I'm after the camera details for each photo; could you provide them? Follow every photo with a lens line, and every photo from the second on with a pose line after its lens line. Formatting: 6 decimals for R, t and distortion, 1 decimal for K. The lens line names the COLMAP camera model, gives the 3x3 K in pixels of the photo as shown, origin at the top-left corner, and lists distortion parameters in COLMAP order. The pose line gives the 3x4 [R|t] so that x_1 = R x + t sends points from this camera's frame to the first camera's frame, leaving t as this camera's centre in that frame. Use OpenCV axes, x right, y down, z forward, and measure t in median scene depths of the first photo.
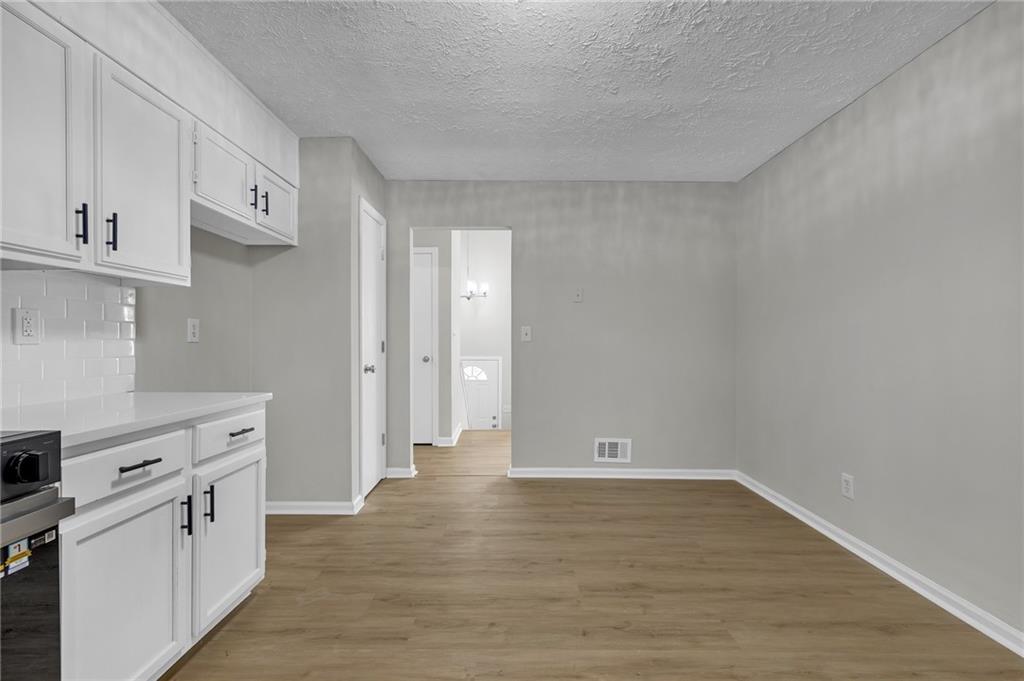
lens RADIAL K [[447.3, 0, 497.8], [0, 447.3, 338.1], [0, 0, 1]] dist [0.000052, 0.000173]
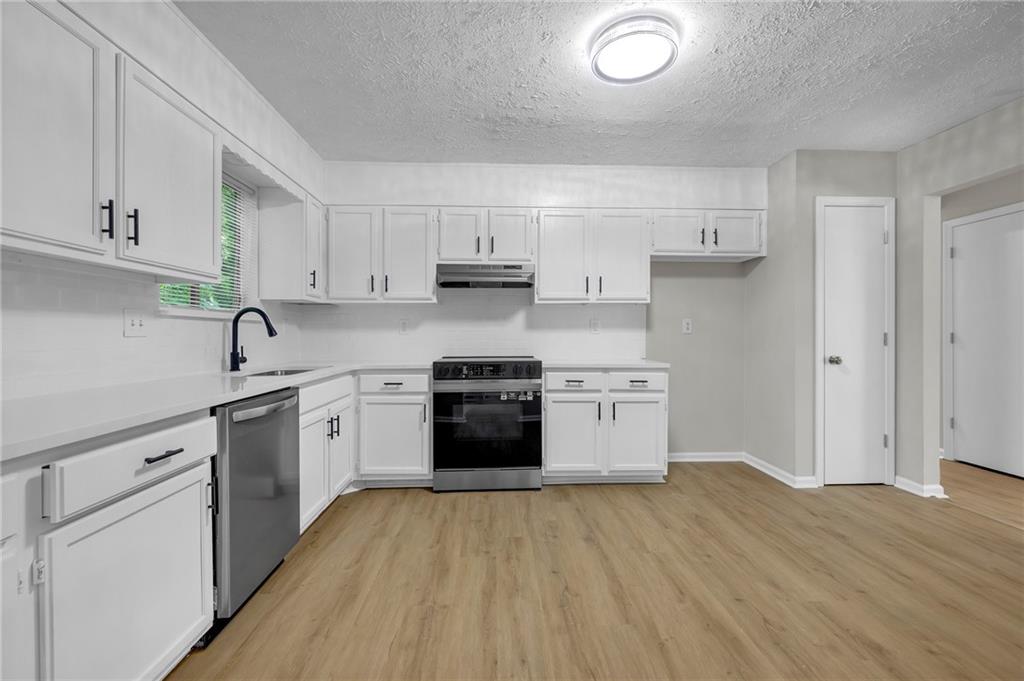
lens RADIAL K [[447.3, 0, 497.8], [0, 447.3, 338.1], [0, 0, 1]] dist [0.000052, 0.000173]
pose [[0.006711, 0.007187, -0.999952, 1.144409], [0.002847, 0.999970, 0.007206, 0.014918], [0.999973, -0.002895, 0.006691, 0.370116]]
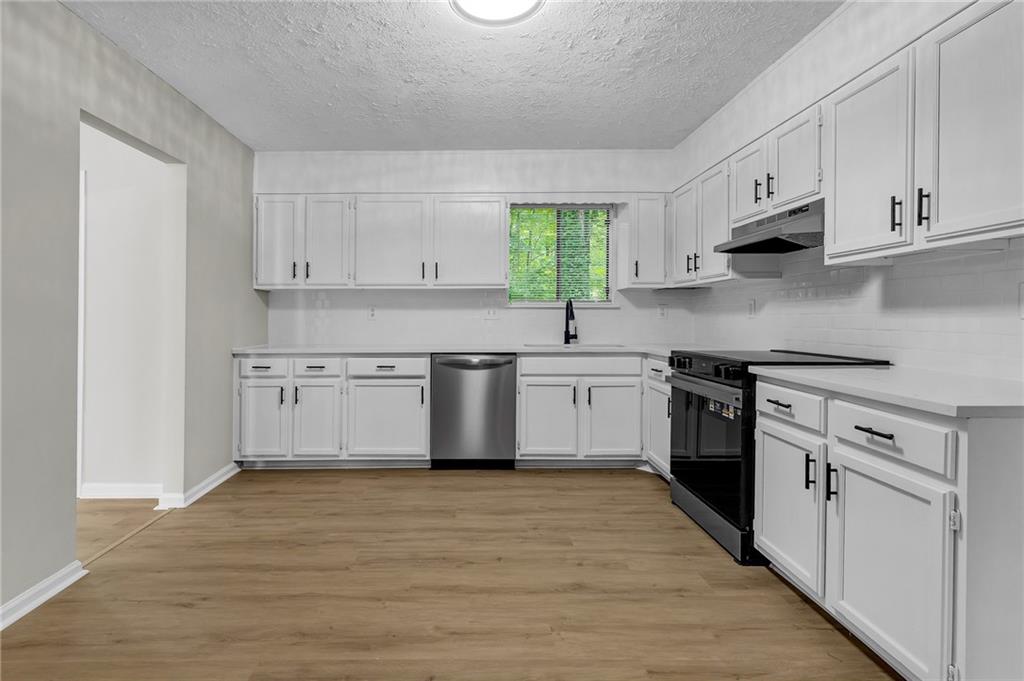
lens RADIAL K [[448.8, 0, 464.9], [0, 448.8, 317.6], [0, 0, 1]] dist [0.000954, 0.000093]
pose [[-0.999911, 0.000121, 0.013311, 0.110062], [0.000110, 1.000000, -0.000828, 0.009637], [-0.013311, -0.000827, -0.999911, 1.627066]]
